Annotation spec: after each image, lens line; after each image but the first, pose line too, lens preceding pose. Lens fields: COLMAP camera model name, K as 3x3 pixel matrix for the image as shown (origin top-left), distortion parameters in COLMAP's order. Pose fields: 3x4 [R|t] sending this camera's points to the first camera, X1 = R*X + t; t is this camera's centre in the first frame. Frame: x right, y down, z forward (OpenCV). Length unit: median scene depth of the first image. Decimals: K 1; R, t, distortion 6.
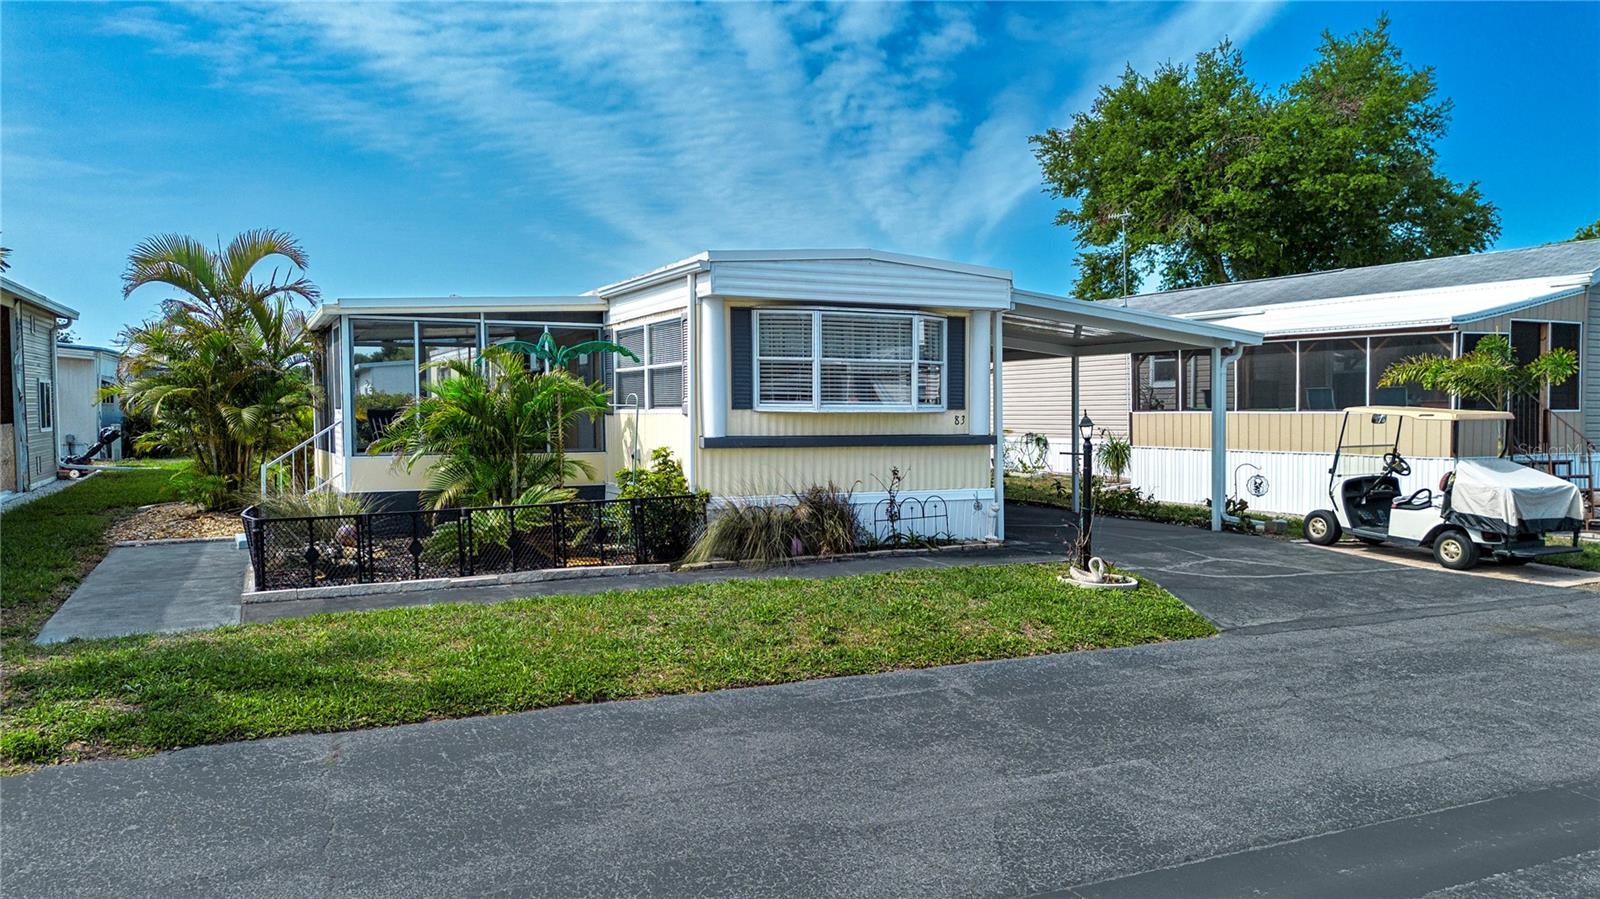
lens RADIAL K [[1170.2, 0, 766.2], [0, 1170.2, 448.5], [0, 0, 1]] dist [0.002767, -0.002636]
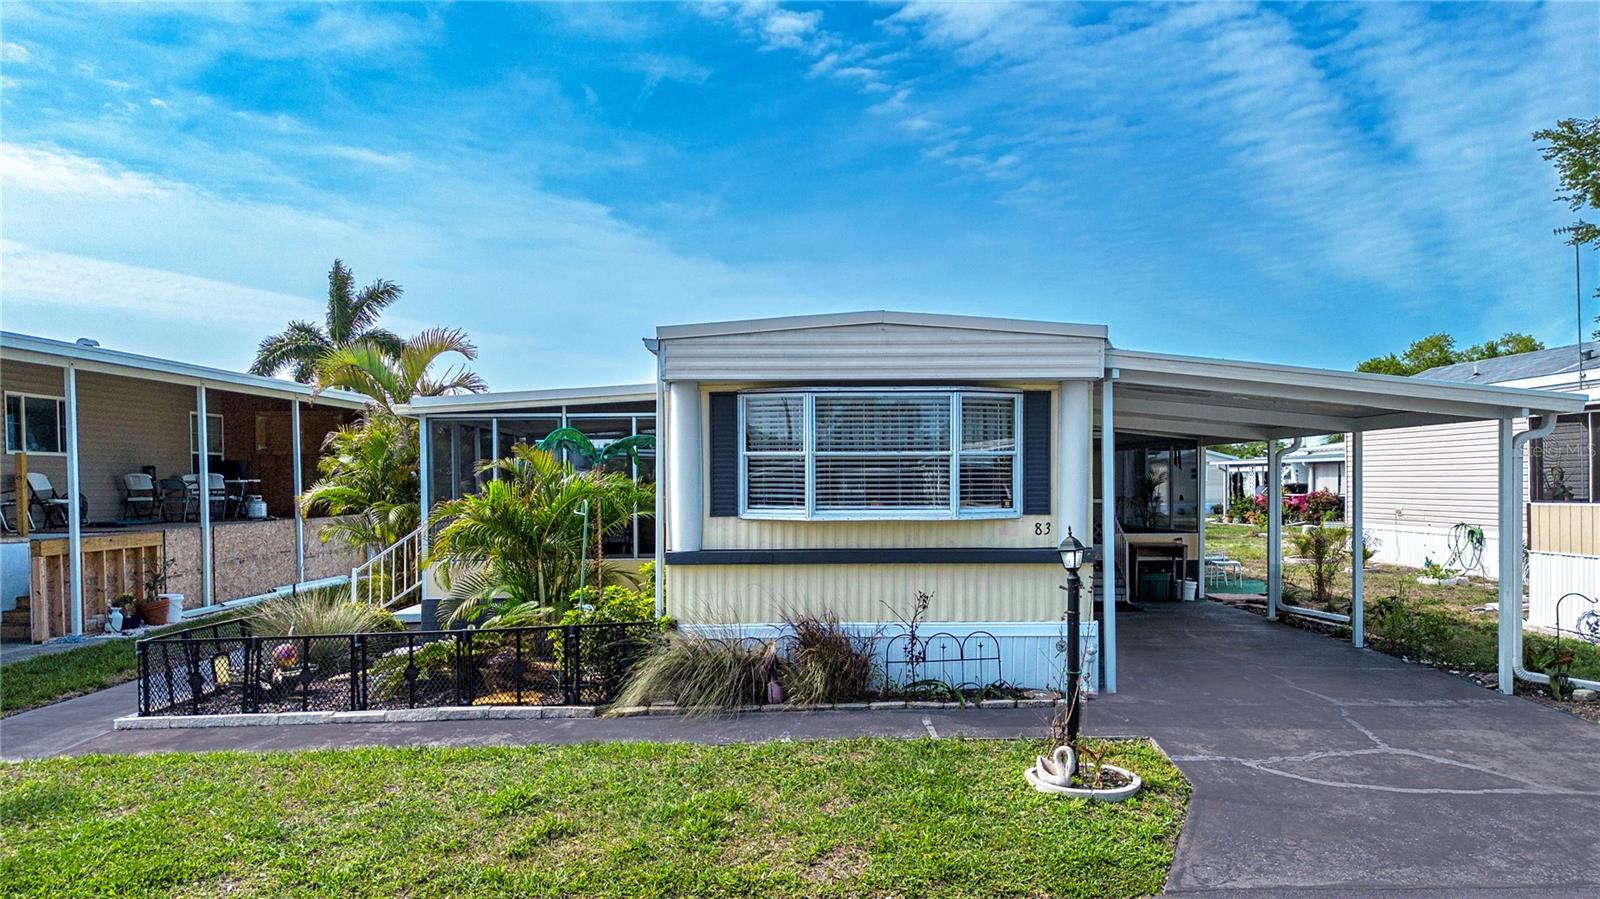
lens RADIAL K [[1171.3, 0, 866.8], [0, 1171.3, 455.7], [0, 0, 1]] dist [0.022173, -0.004969]
pose [[0.917522, -0.018996, -0.397232, 0.361960], [-0.005684, 0.998130, -0.060860, -0.024475], [0.397645, 0.058099, 0.915698, 0.265231]]
